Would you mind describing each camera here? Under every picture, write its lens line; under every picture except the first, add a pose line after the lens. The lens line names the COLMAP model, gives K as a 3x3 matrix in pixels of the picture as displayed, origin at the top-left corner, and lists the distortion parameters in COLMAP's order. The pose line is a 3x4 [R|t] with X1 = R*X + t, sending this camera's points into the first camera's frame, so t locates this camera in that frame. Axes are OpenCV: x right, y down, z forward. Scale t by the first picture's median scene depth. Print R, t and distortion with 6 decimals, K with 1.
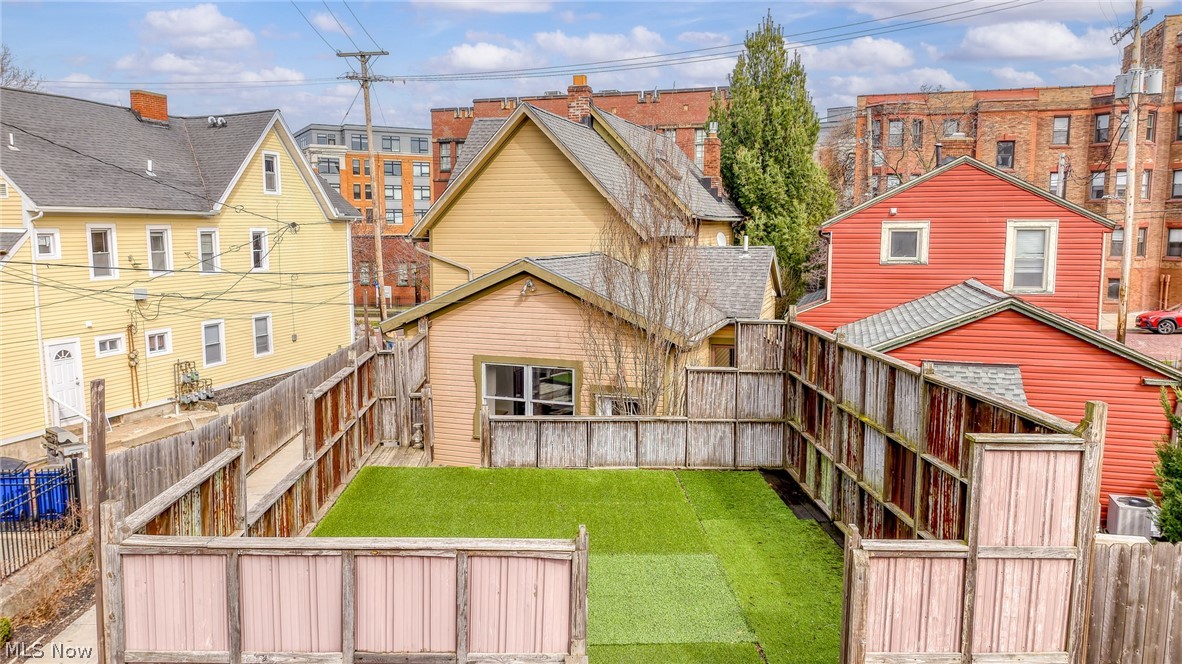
lens RADIAL K [[827.1, 0, 590.0], [0, 827.1, 328.6], [0, 0, 1]] dist [-0.006077, -0.000375]
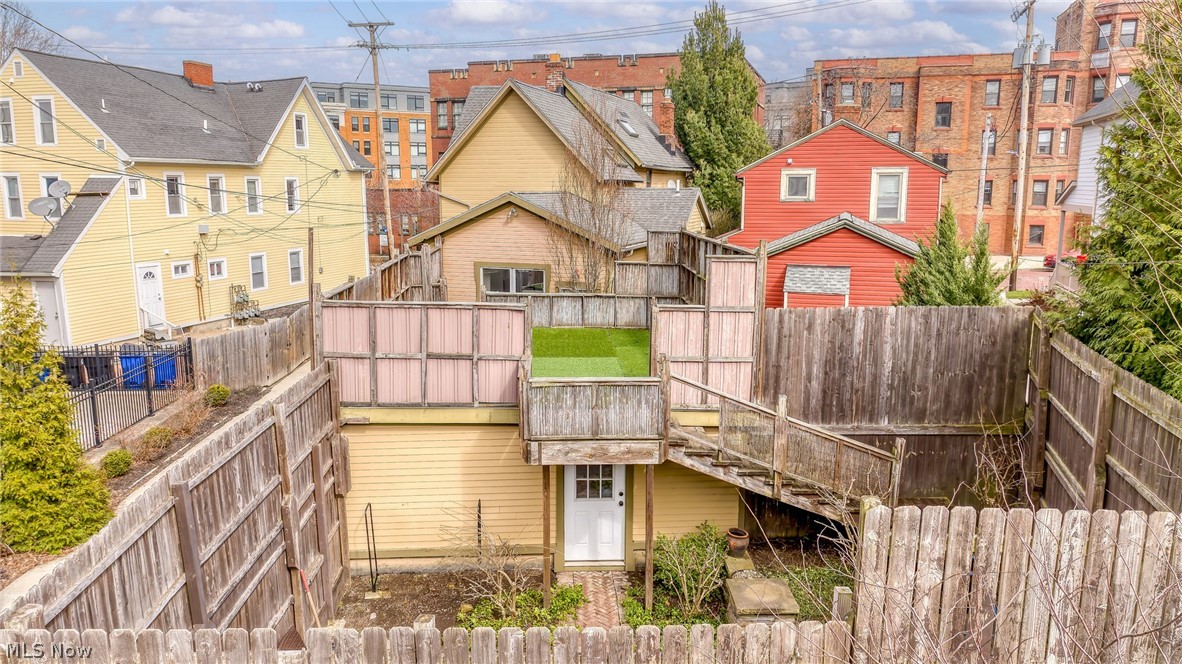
lens RADIAL K [[827.1, 0, 590.0], [0, 827.1, 328.6], [0, 0, 1]] dist [-0.006077, -0.000375]
pose [[0.999977, -0.000019, 0.006848, 0.027116], [-0.000325, 0.998741, 0.050168, 0.042579], [-0.006840, -0.050169, 0.998717, -0.239232]]
